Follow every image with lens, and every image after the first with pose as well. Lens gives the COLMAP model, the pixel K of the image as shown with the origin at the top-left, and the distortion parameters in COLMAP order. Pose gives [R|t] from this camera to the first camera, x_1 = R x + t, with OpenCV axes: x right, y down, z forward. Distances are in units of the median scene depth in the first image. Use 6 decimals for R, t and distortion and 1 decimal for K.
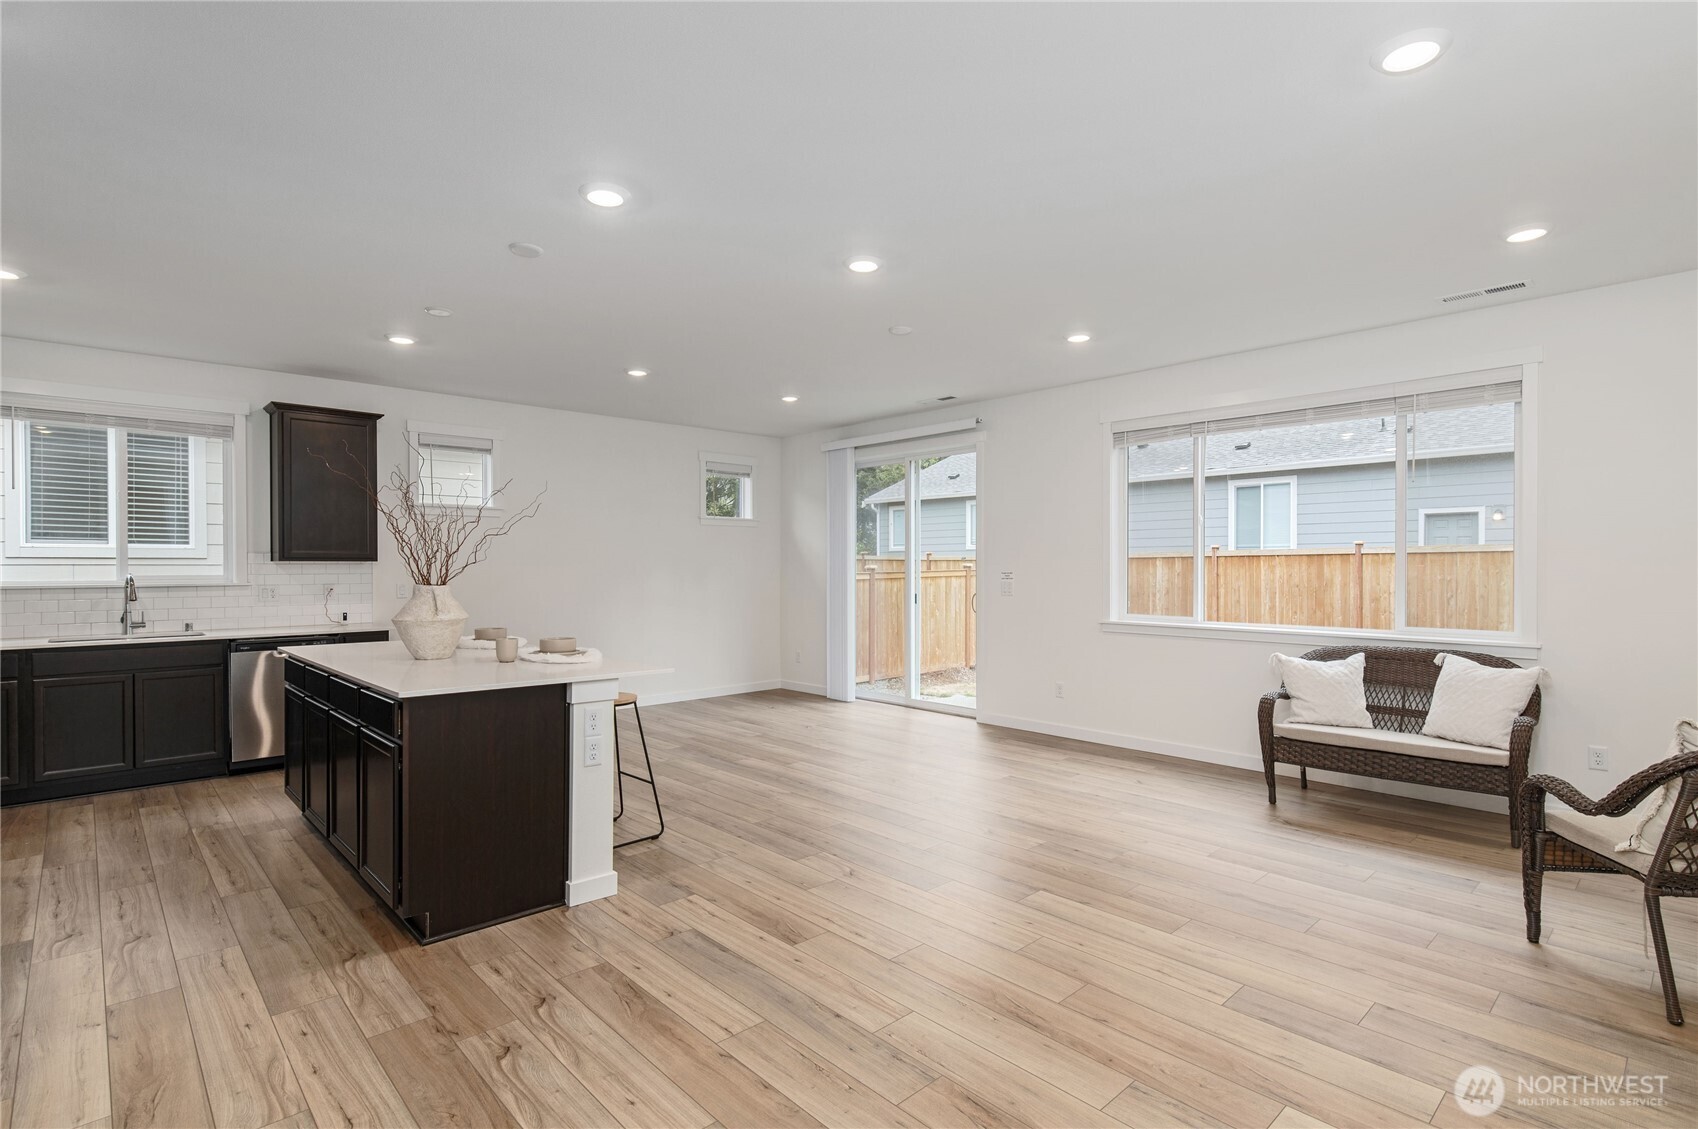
lens RADIAL K [[819.0, 0, 849.0], [0, 819.0, 564.5], [0, 0, 1]] dist [0.001618, 0.000091]
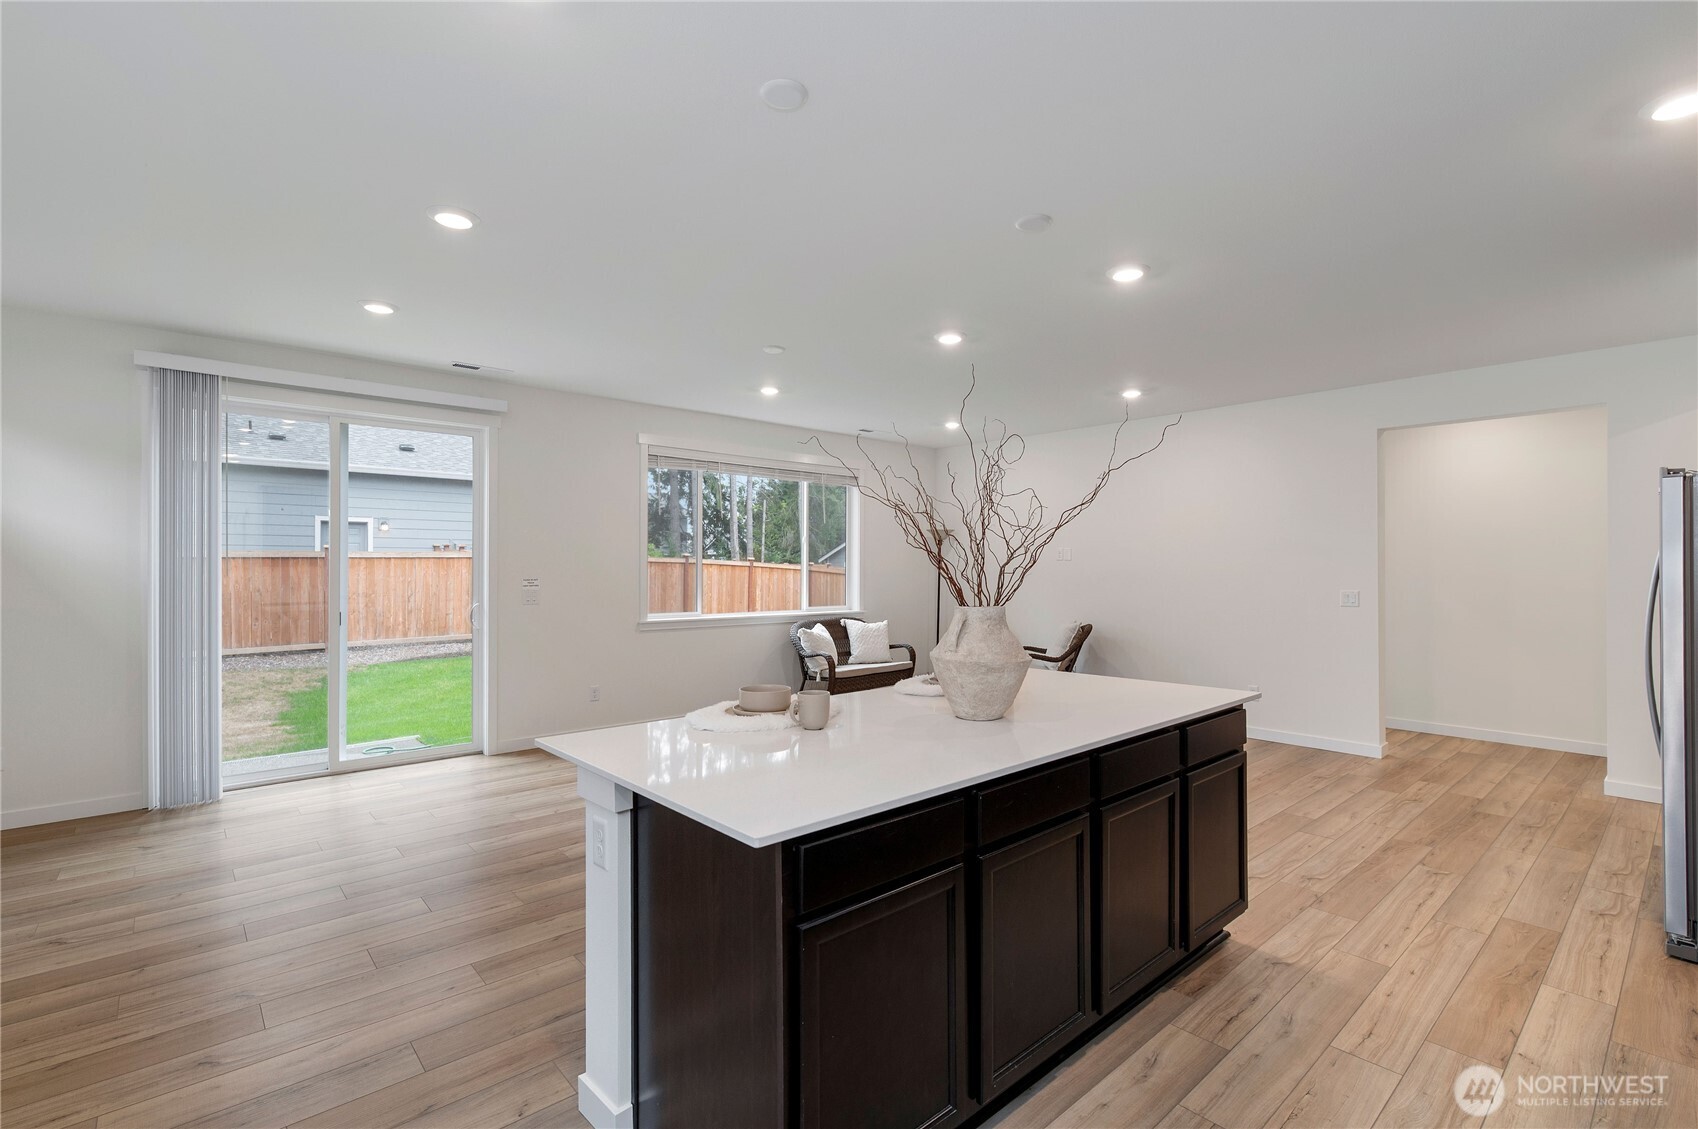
lens RADIAL K [[766.8, 0, 849.0], [0, 766.8, 564.5], [0, 0, 1]] dist [0.005152, 0.000364]
pose [[0.026782, 0.003447, 0.999635, -1.214197], [-0.002393, 0.999991, -0.003384, -0.009645], [-0.999638, -0.002302, 0.026790, 1.161799]]
